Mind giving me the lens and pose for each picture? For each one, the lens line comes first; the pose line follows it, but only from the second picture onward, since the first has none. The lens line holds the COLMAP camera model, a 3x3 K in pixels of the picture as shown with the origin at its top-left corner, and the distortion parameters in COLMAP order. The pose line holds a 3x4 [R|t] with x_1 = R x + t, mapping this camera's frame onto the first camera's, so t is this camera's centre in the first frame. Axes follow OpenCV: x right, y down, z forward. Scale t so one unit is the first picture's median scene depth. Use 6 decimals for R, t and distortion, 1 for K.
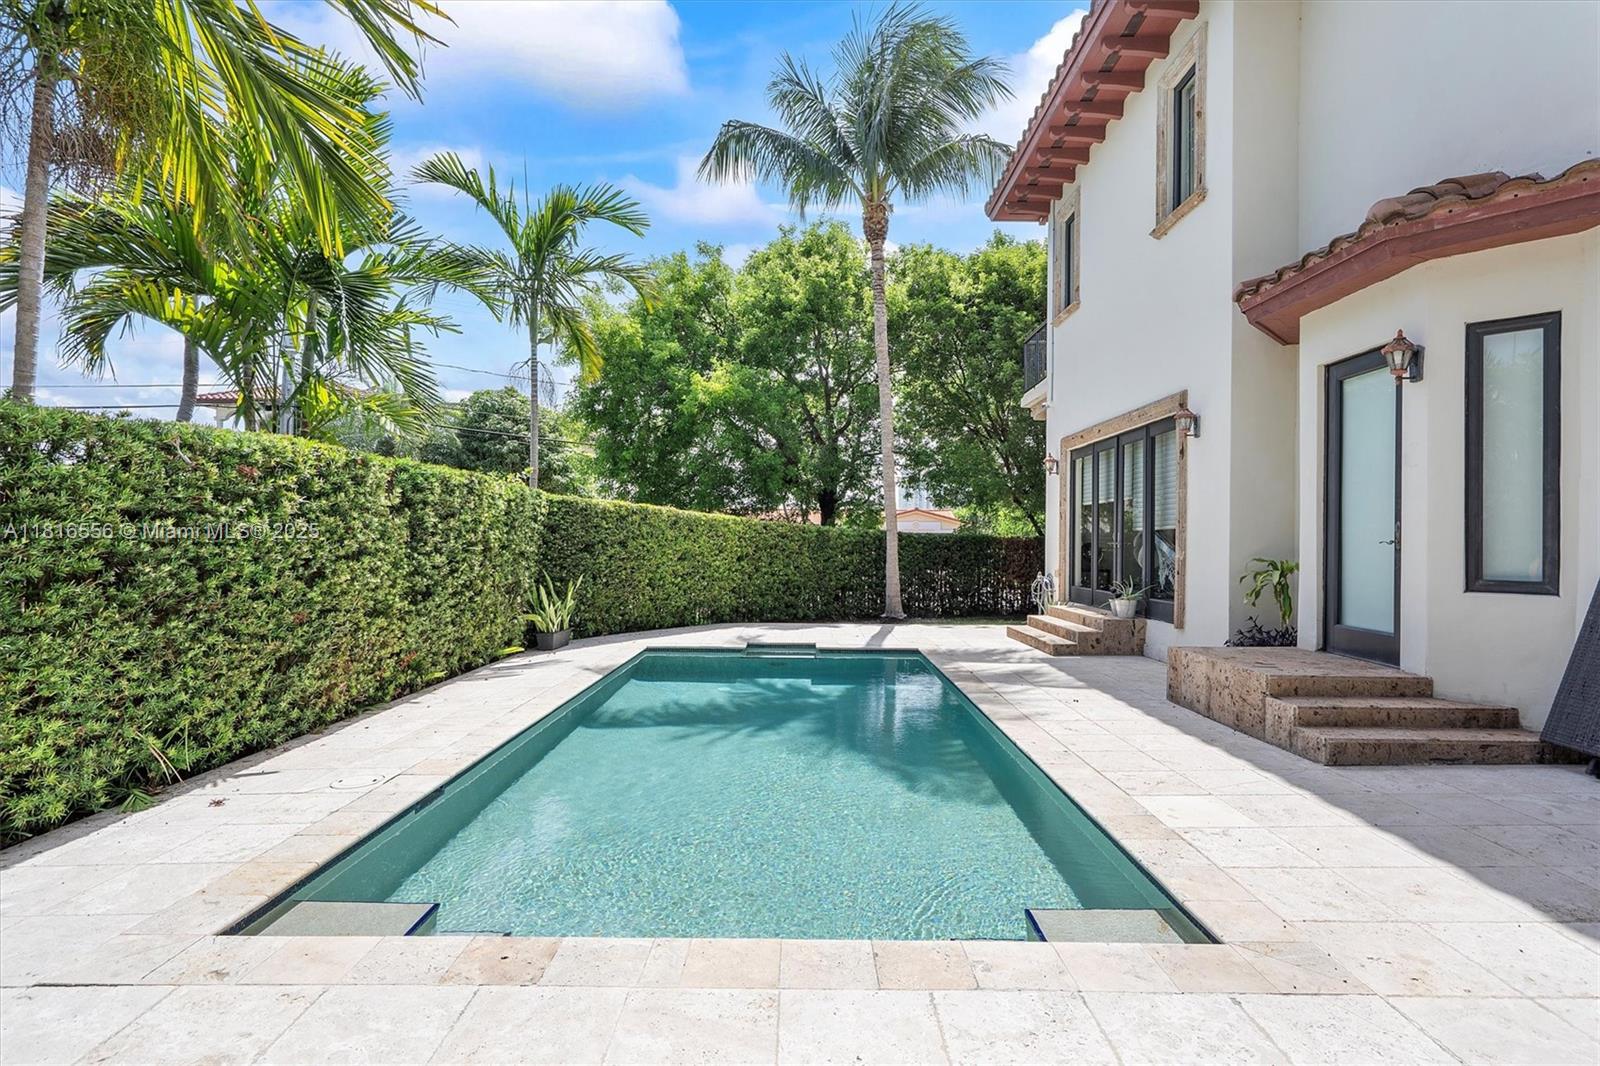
lens RADIAL K [[771.4, 0, 796.3], [0, 771.4, 542.1], [0, 0, 1]] dist [0.005357, 0.000672]
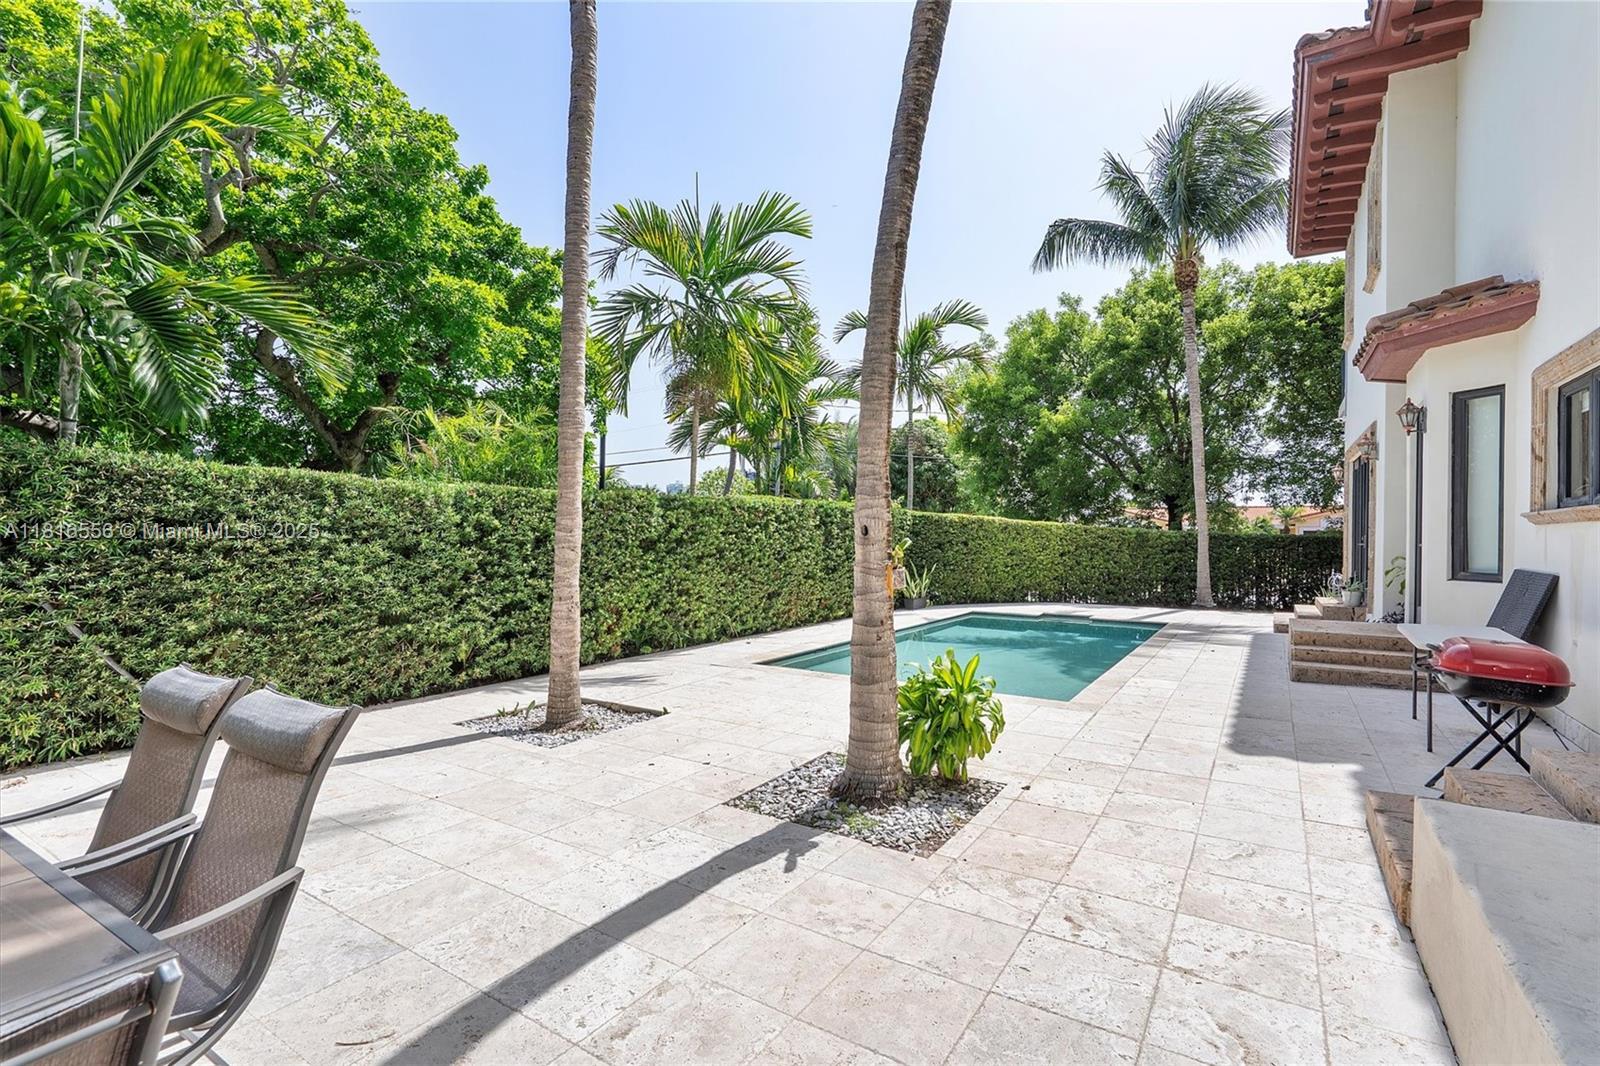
lens RADIAL K [[771.4, 0, 801.5], [0, 771.4, 534.4], [0, 0, 1]] dist [0.005357, 0.000672]
pose [[0.844486, -0.003554, -0.535566, 0.483454], [-0.000005, 0.999978, -0.006642, -0.008104], [0.535578, 0.005612, 0.844467, -0.666764]]
